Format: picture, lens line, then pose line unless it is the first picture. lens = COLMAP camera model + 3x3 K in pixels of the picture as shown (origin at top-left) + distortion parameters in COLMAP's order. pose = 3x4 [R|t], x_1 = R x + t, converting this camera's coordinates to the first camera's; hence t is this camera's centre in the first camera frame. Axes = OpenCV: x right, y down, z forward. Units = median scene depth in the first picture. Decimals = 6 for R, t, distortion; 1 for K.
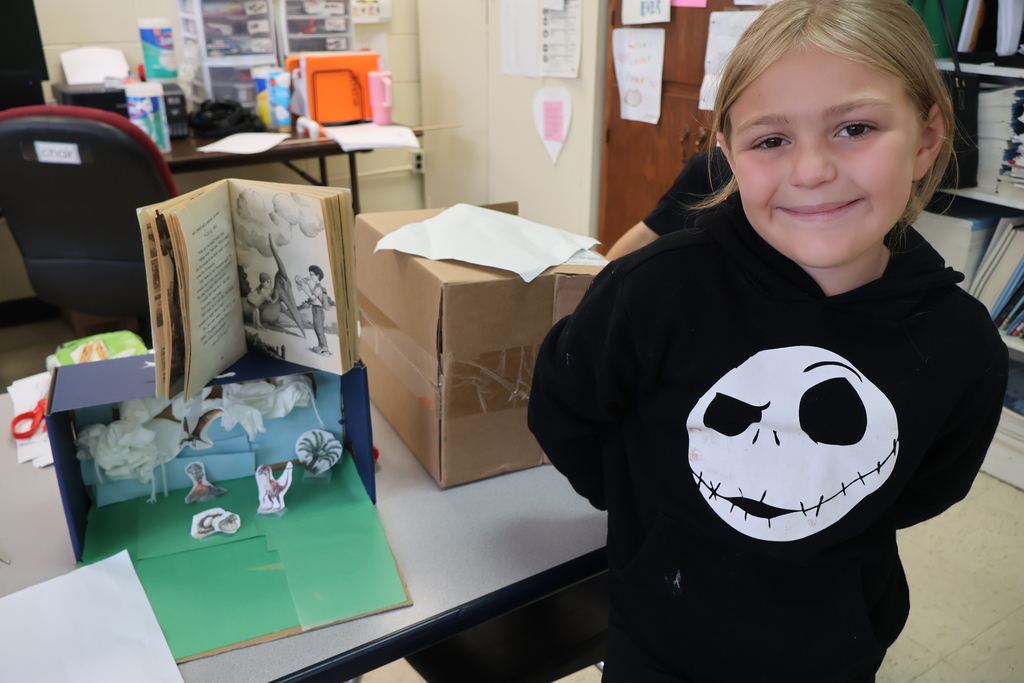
lens RADIAL K [[859.4, 0, 512.0], [0, 859.4, 341.5], [0, 0, 1]] dist [-0.003076, 0.001752]
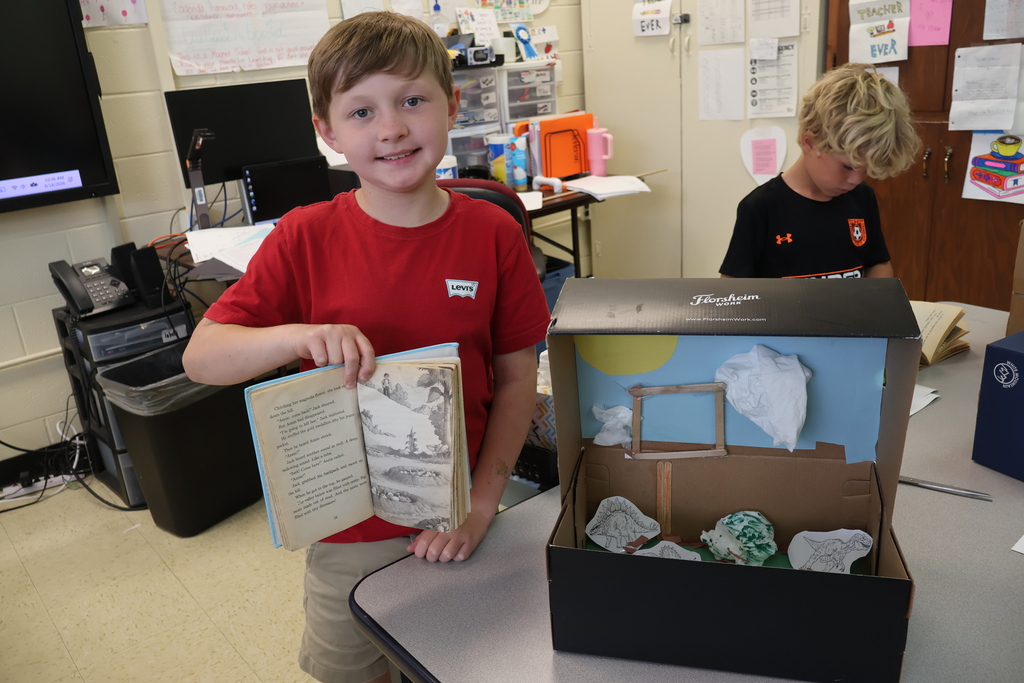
lens RADIAL K [[857.0, 0, 516.3], [0, 857.0, 339.9], [0, 0, 1]] dist [-0.002456, 0.000434]
pose [[0.988971, -0.115963, 0.092133, -0.402391], [0.121434, 0.991009, -0.056167, 0.003970], [-0.084791, 0.066735, 0.994161, -0.068595]]
